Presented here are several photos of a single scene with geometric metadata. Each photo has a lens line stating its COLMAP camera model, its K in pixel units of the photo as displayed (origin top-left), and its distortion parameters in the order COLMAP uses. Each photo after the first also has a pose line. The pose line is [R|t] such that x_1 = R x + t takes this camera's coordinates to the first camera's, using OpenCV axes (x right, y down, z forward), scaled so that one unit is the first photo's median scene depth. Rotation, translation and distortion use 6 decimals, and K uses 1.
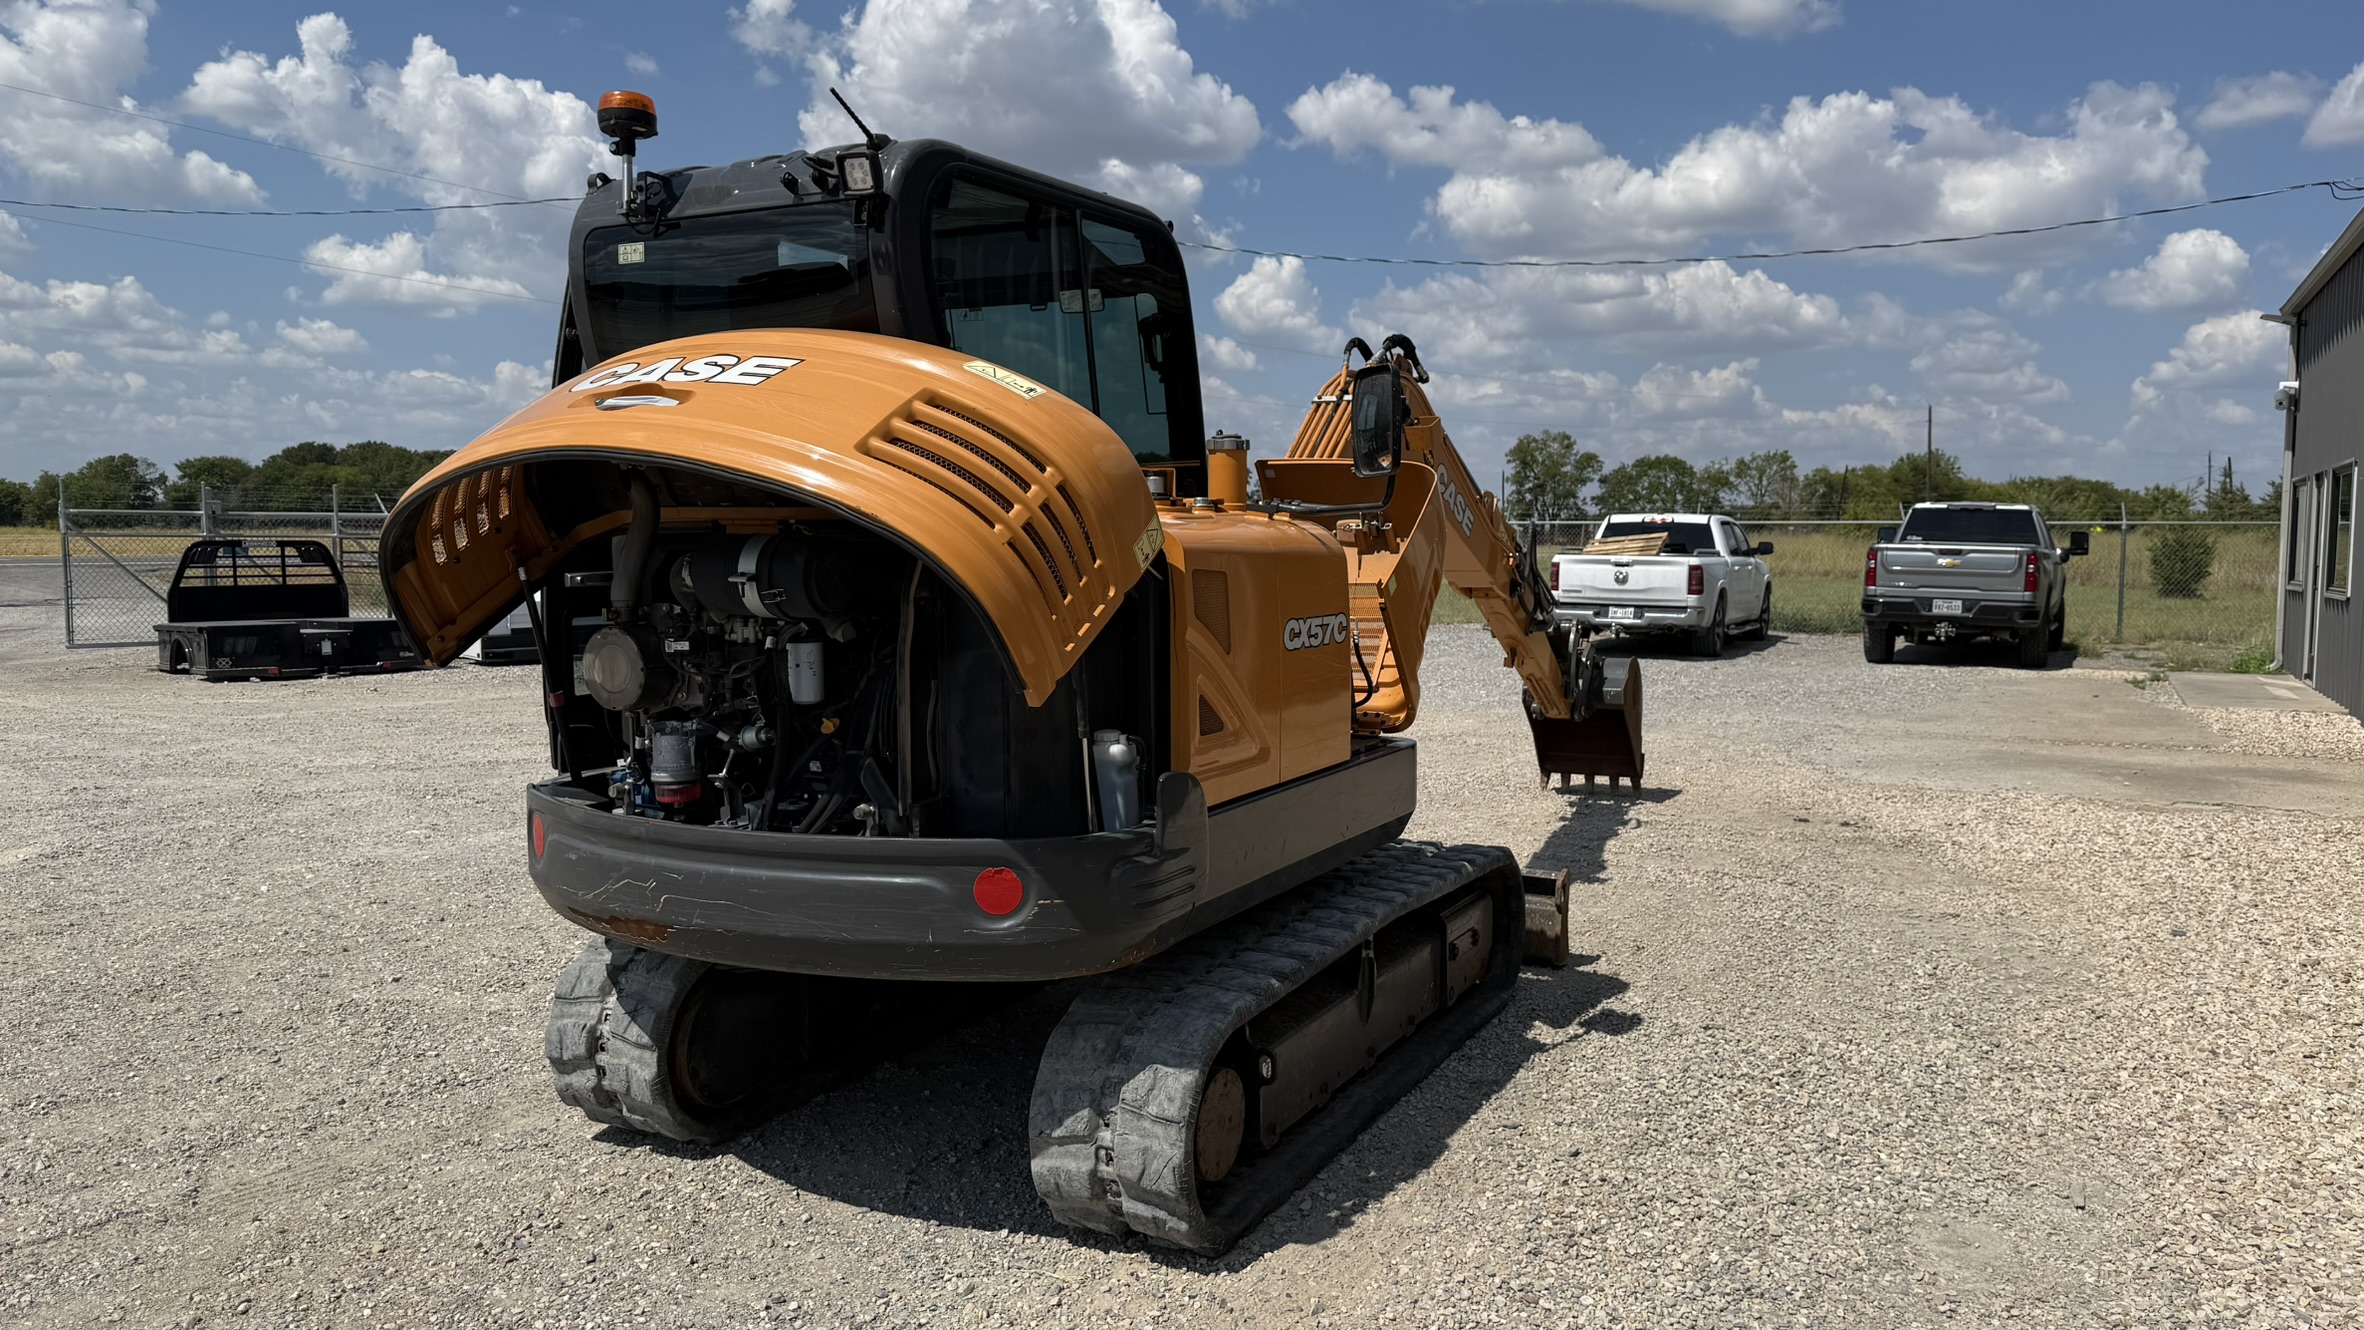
lens RADIAL K [[1680.9, 0, 1182.0], [0, 1680.9, 665.0], [0, 0, 1]] dist [0.264789, -0.633447]
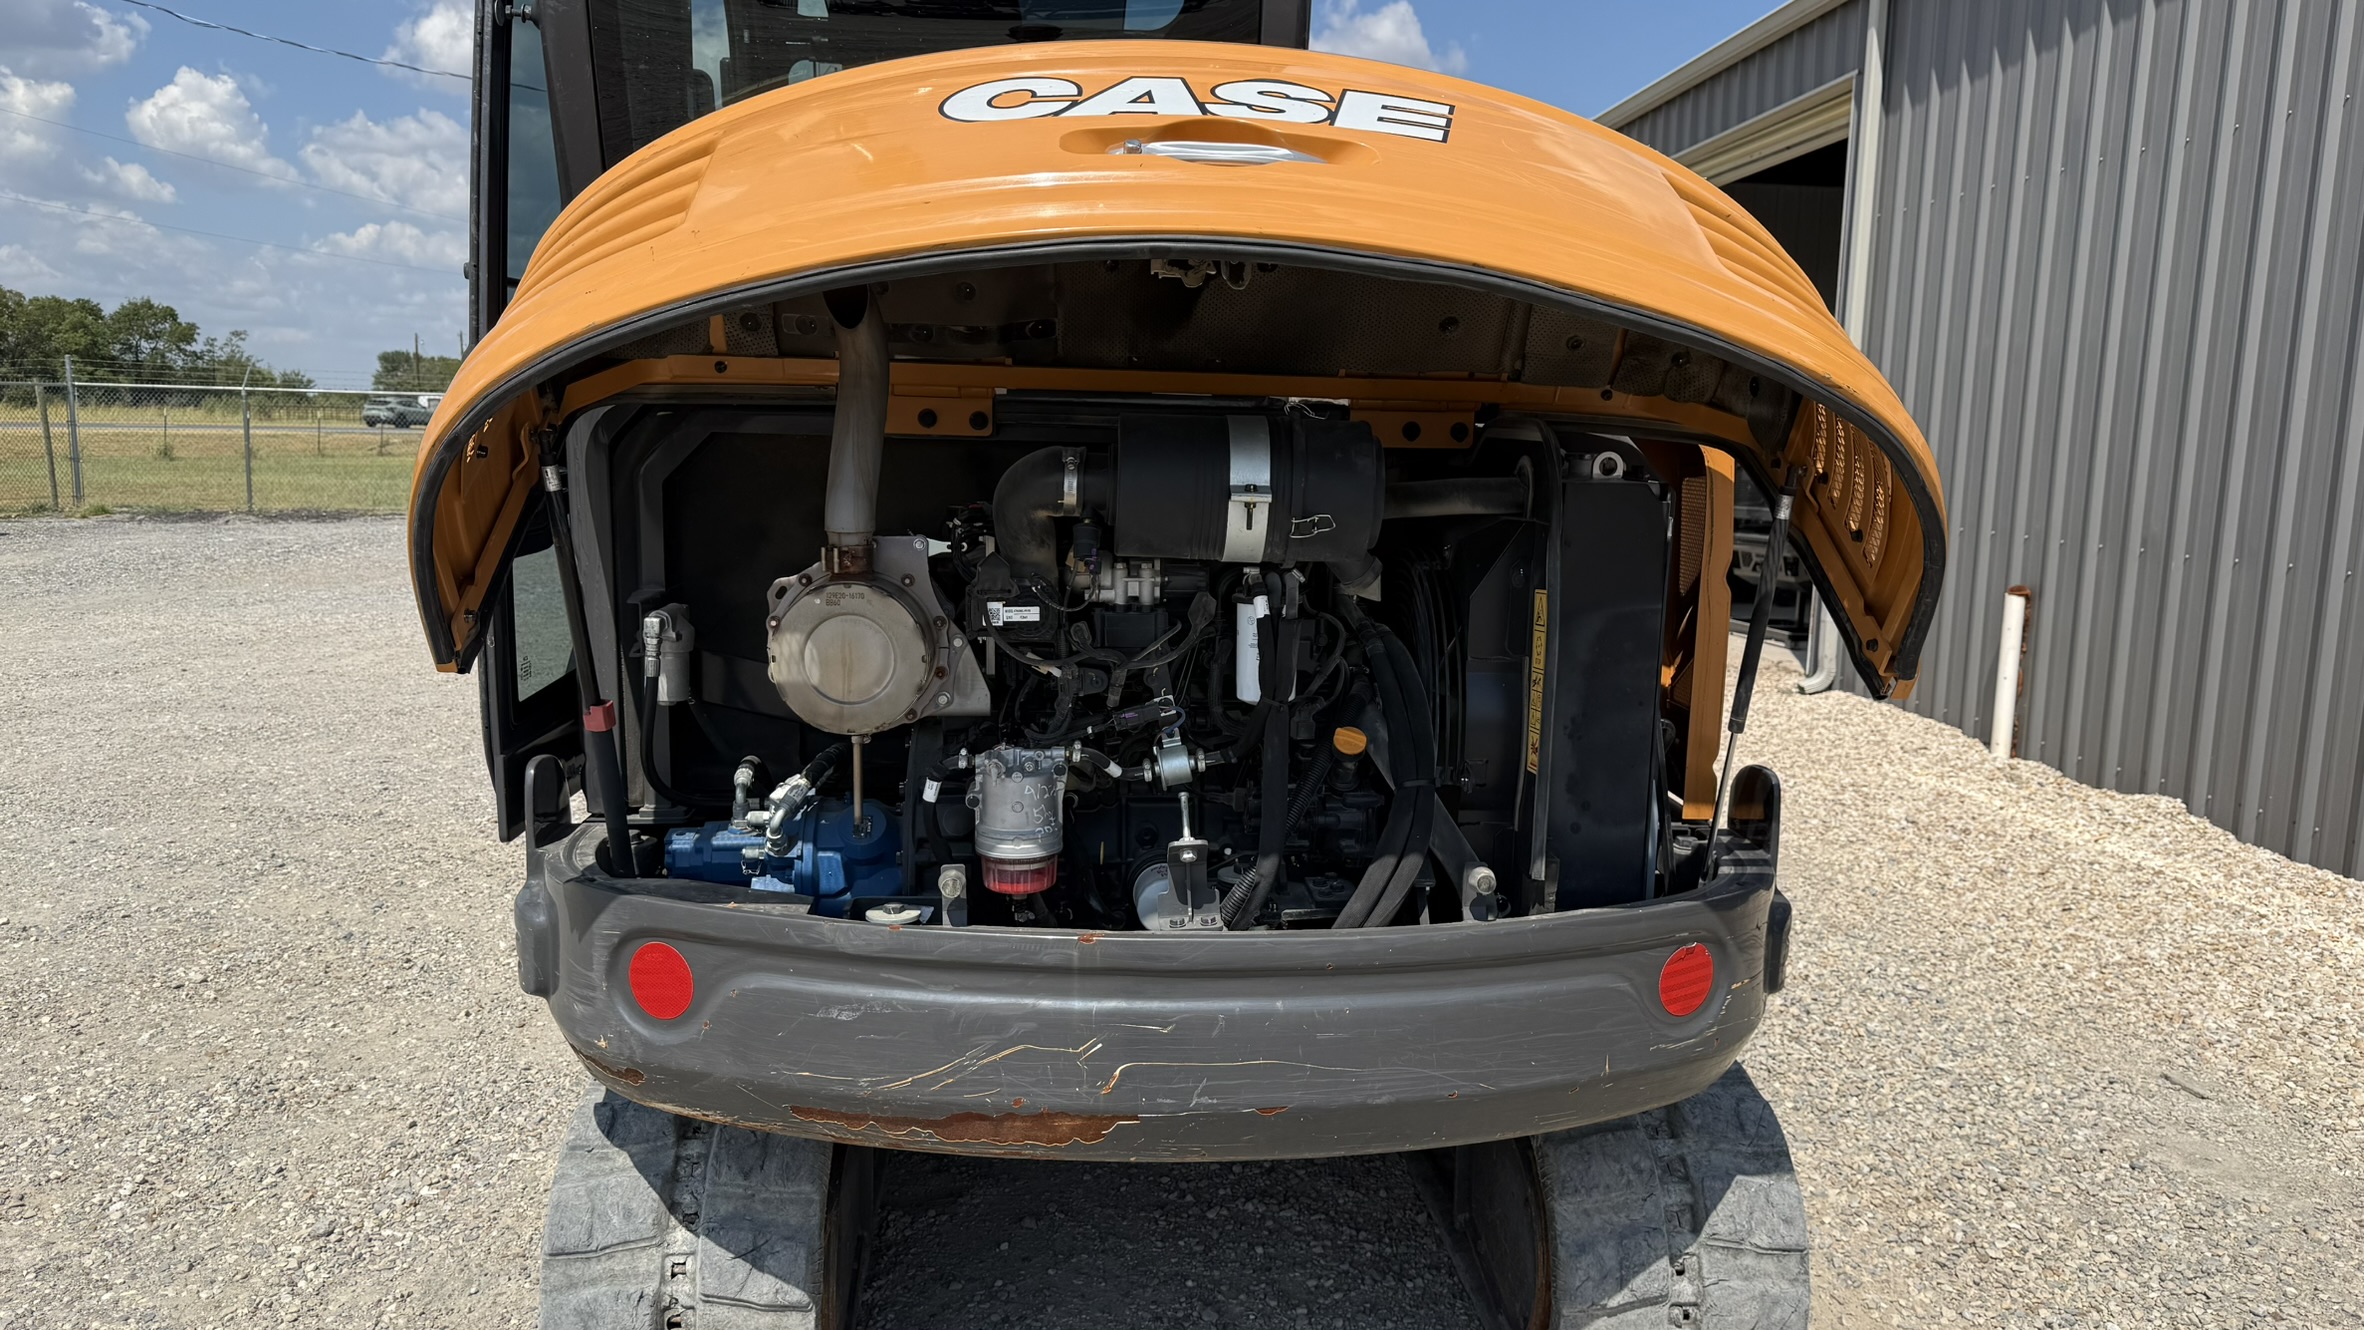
lens RADIAL K [[1689.8, 0, 1189.3], [0, 1689.8, 713.6], [0, 0, 1]] dist [0.133269, -0.201495]
pose [[0.834149, -0.074405, 0.546498, -0.548856], [0.023444, 0.994746, 0.099651, -0.032470], [-0.551041, -0.070312, 0.831511, 0.509494]]
